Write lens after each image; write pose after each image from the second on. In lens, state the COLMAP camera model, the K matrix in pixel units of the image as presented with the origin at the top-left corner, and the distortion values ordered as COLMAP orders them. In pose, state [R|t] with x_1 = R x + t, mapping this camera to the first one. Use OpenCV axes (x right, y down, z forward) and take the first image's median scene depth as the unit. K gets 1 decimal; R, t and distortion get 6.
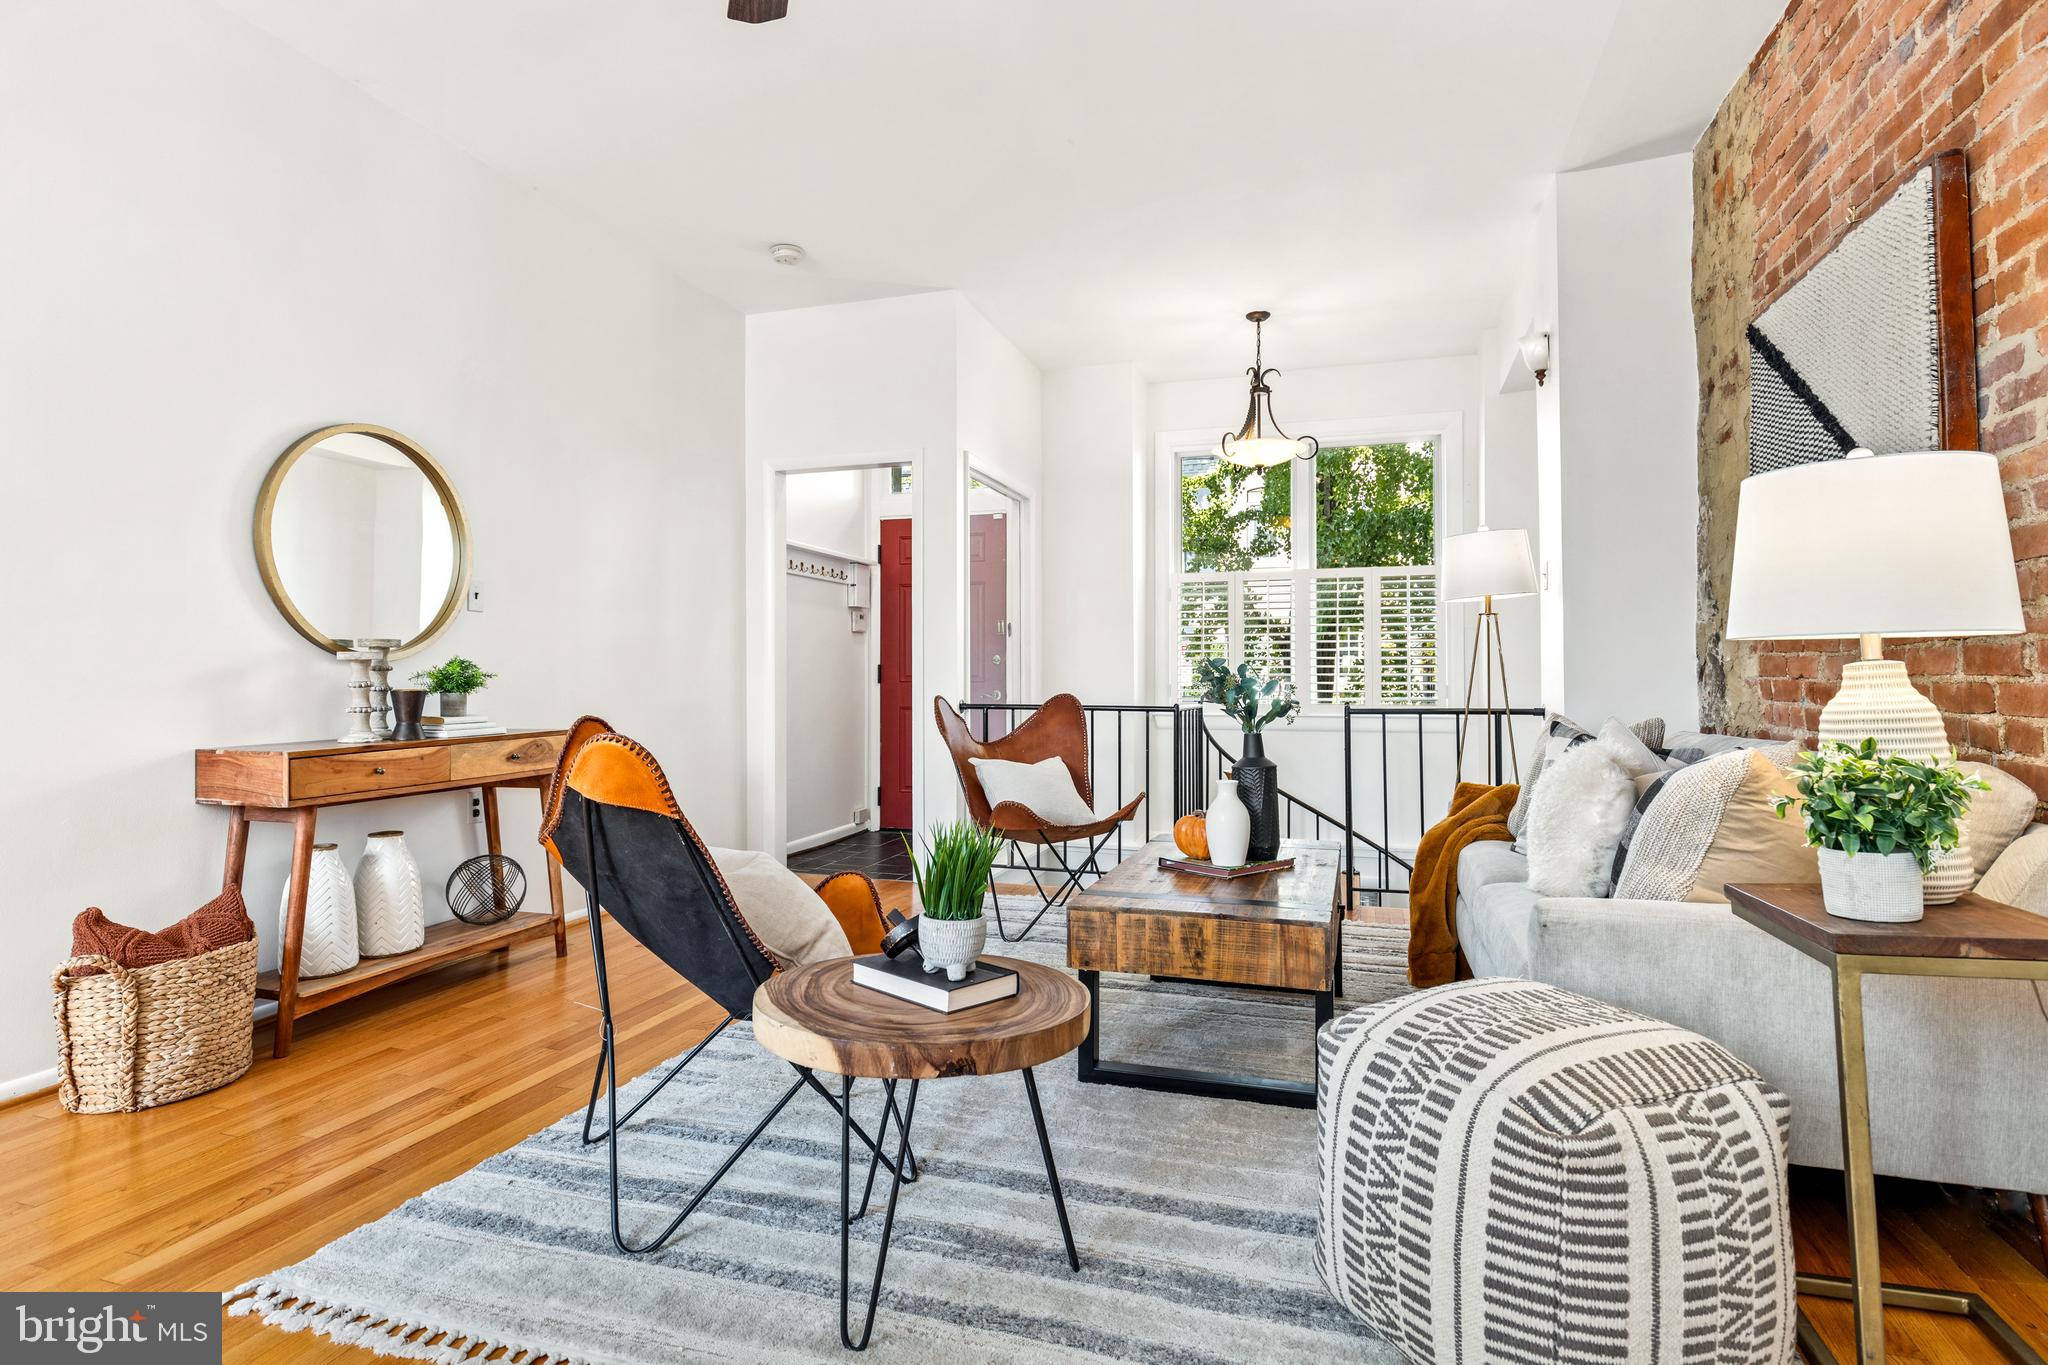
lens RADIAL K [[1023.0, 0, 1026.8], [0, 1023.0, 679.2], [0, 0, 1]] dist [-0.002968, -0.000442]
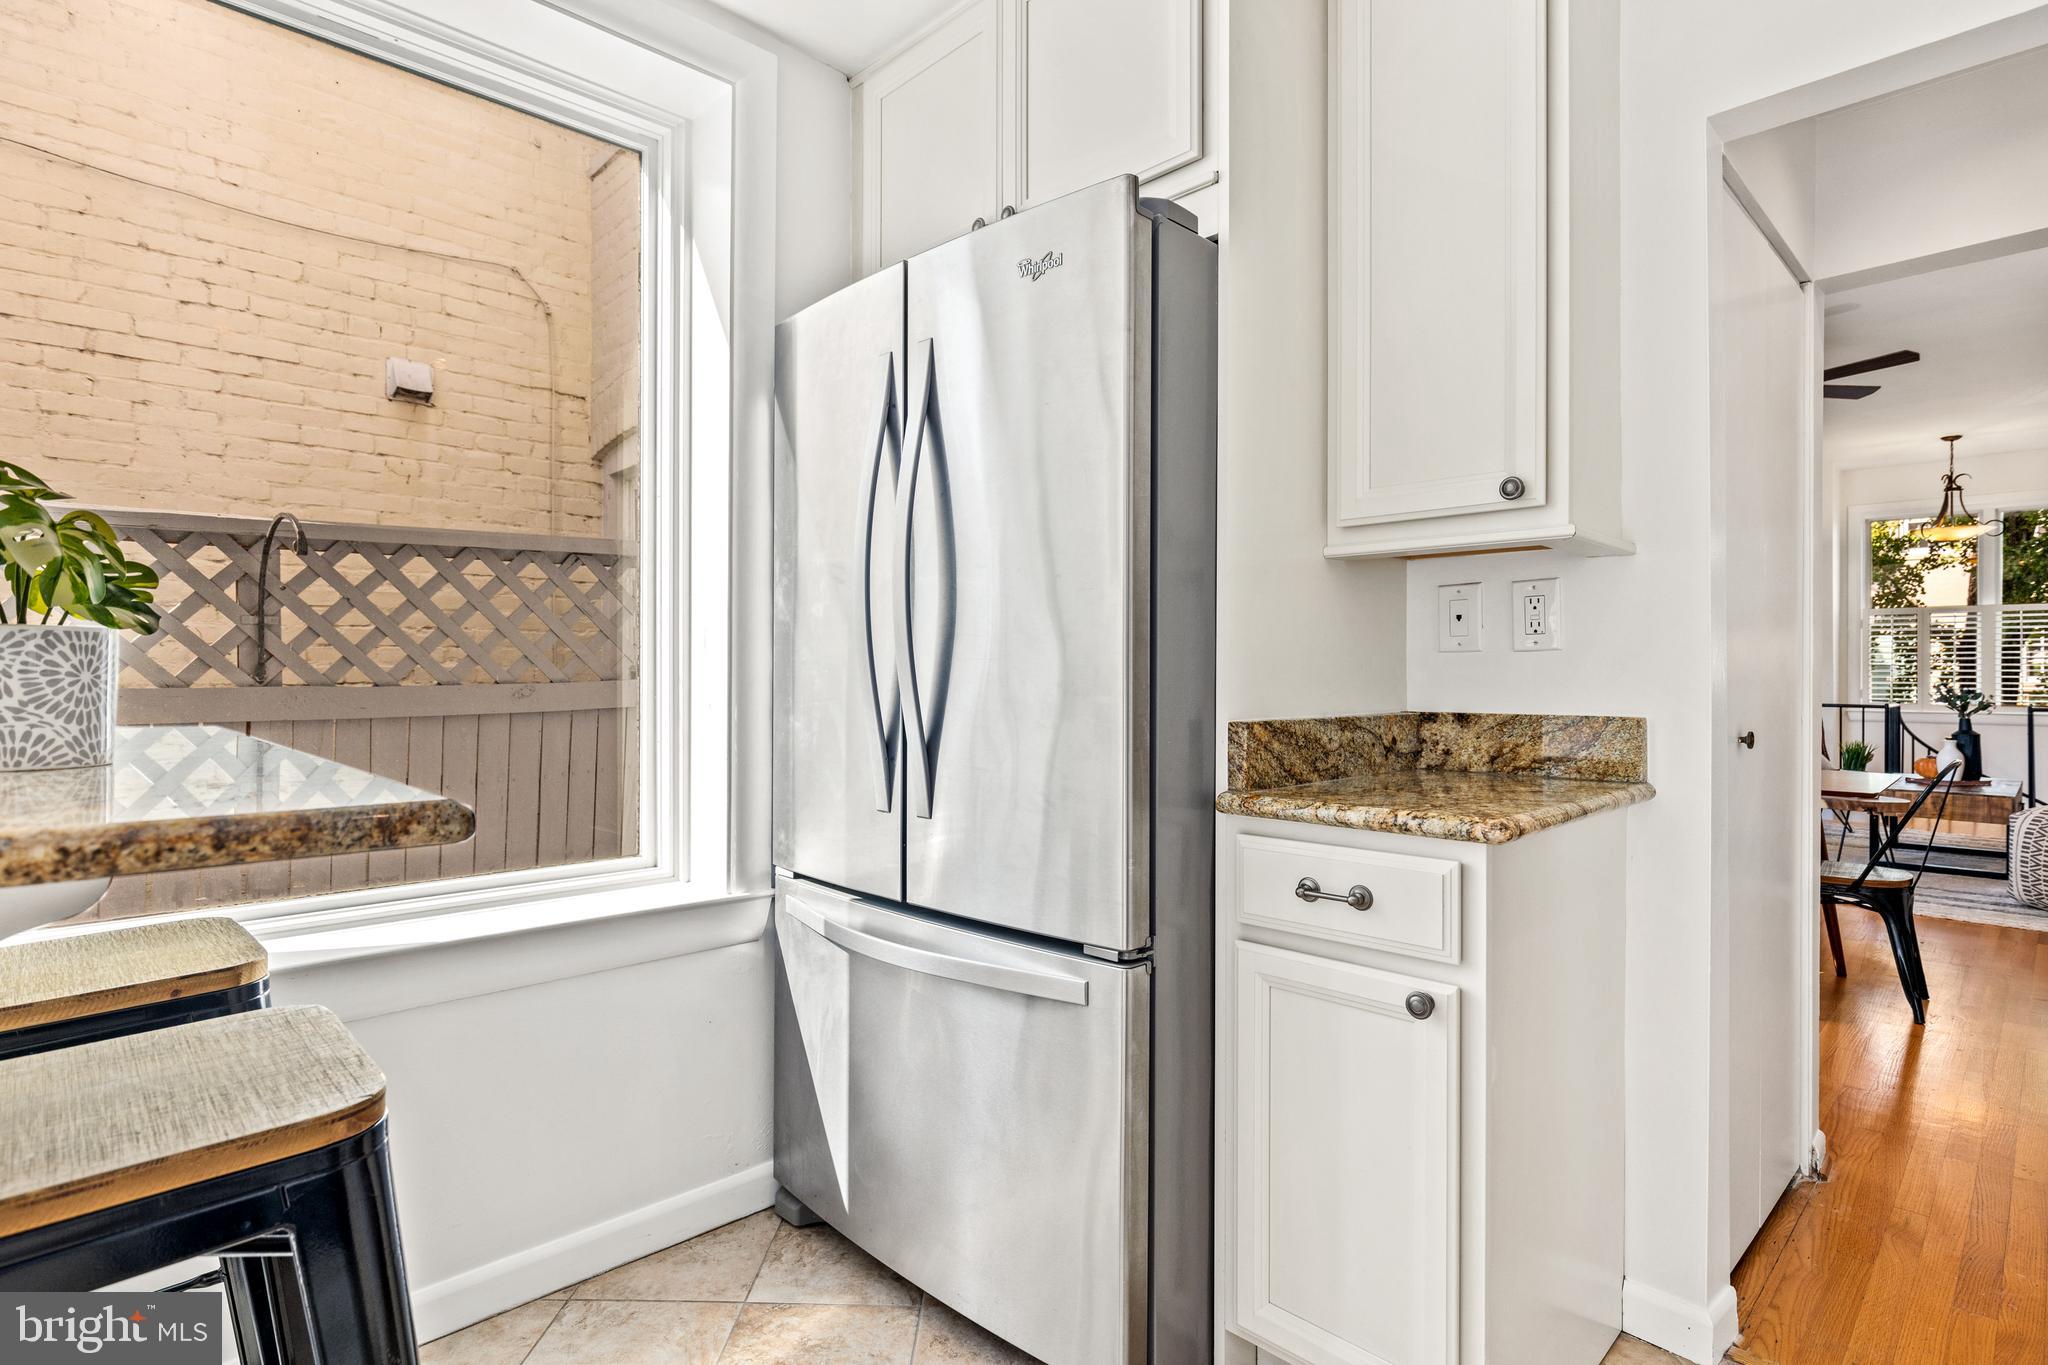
lens RADIAL K [[1023.0, 0, 1024.4], [0, 1023.0, 675.9], [0, 0, 1]] dist [-0.002968, -0.000442]
pose [[0.885776, 0.005075, -0.464086, -0.291353], [-0.003158, 0.999983, 0.004908, -0.021116], [0.464103, -0.002882, 0.885777, -0.981551]]
